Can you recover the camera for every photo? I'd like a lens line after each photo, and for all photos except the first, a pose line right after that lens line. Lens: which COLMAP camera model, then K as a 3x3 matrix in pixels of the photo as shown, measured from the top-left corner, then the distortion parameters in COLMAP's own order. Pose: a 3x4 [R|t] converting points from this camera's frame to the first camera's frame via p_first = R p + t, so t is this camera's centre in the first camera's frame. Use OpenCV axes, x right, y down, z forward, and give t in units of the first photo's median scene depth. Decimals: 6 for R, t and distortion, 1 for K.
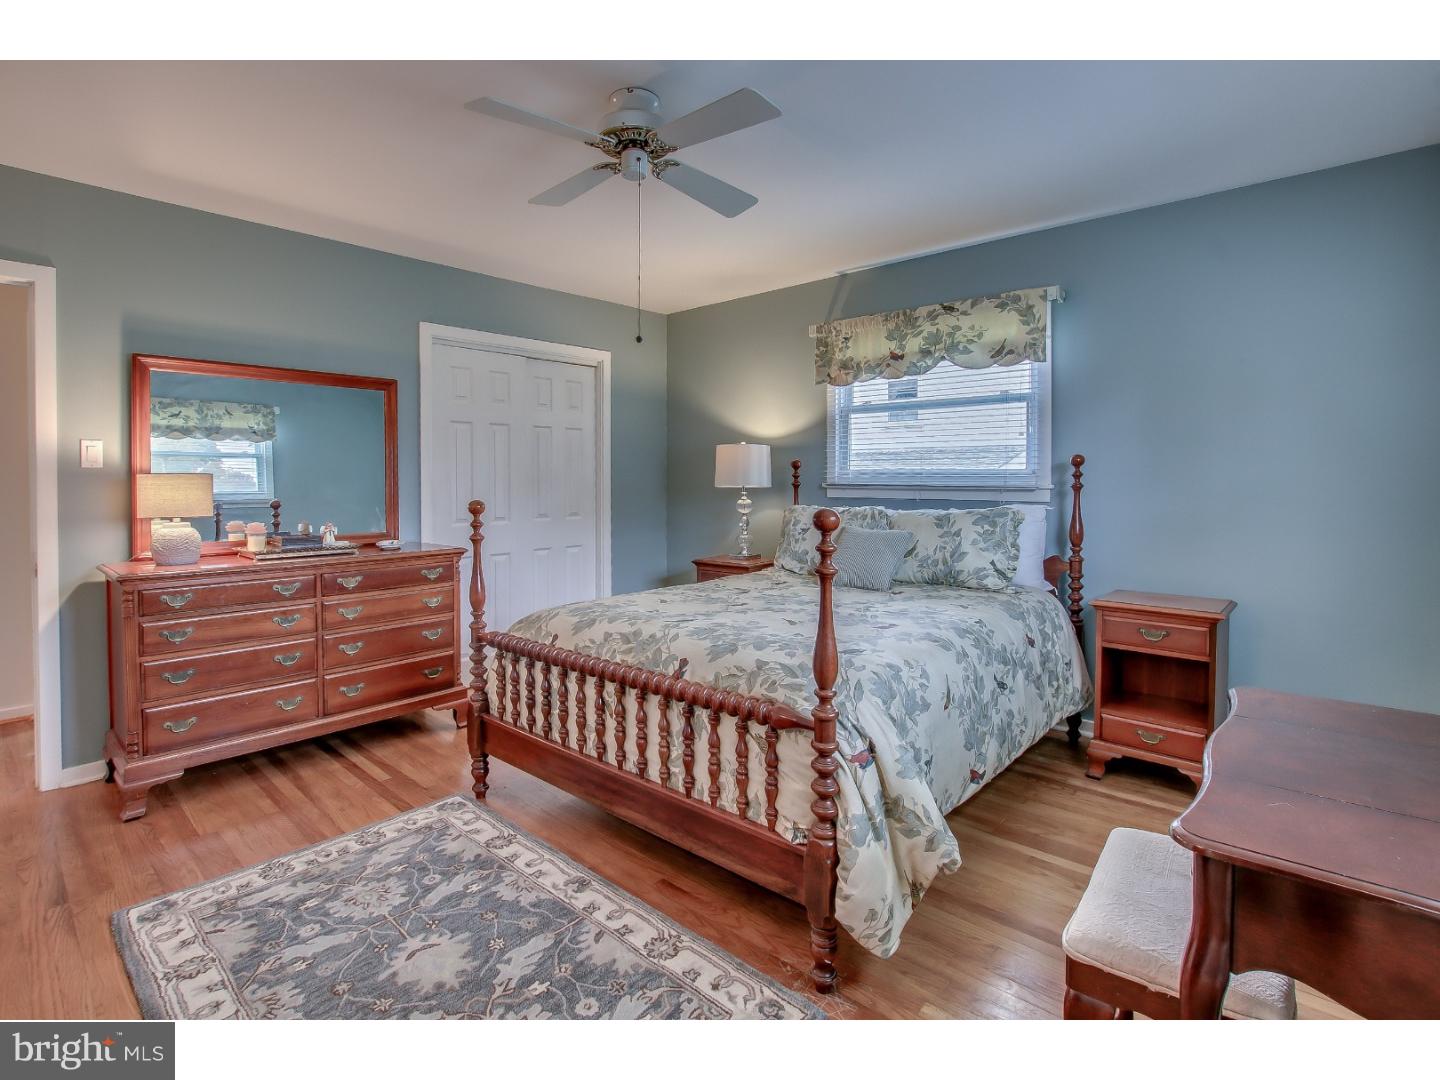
lens RADIAL K [[714.0, 0, 718.2], [0, 714.0, 478.9], [0, 0, 1]] dist [-0.026146, 0.000181]
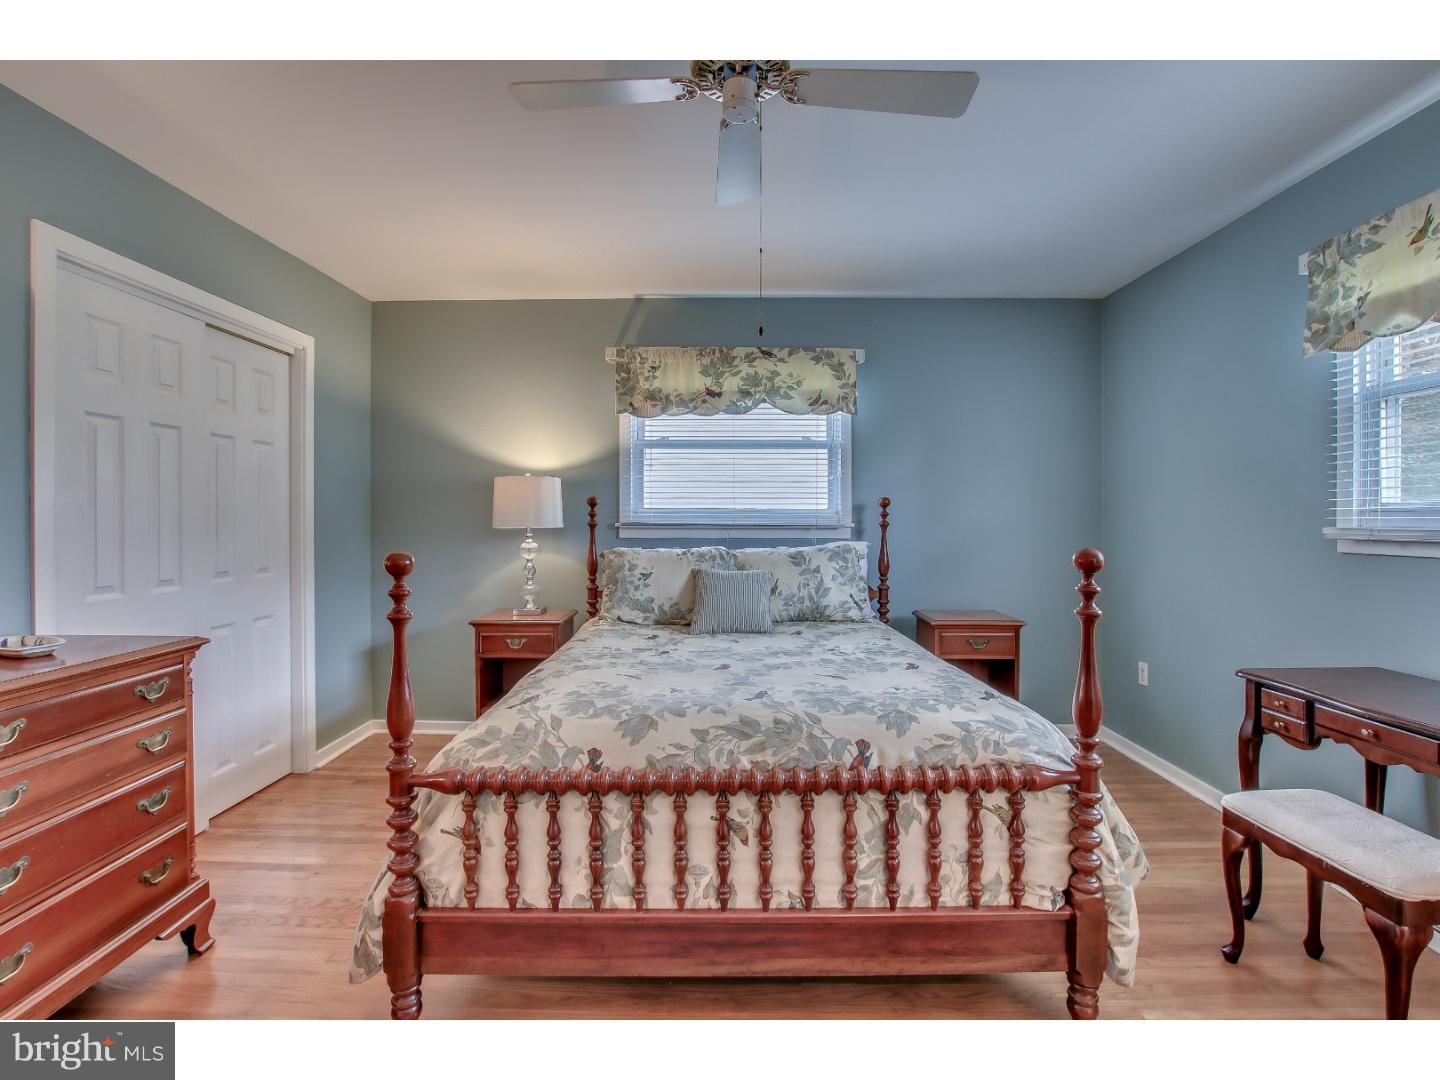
lens RADIAL K [[683.3, 0, 720.4], [0, 683.3, 518.8], [0, 0, 1]] dist [-0.025524, 0.000523]
pose [[0.744675, 0.002392, 0.667424, -0.396728], [-0.001268, 0.999997, -0.002168, 0.003127], [-0.667427, 0.000768, 0.744675, 0.314168]]
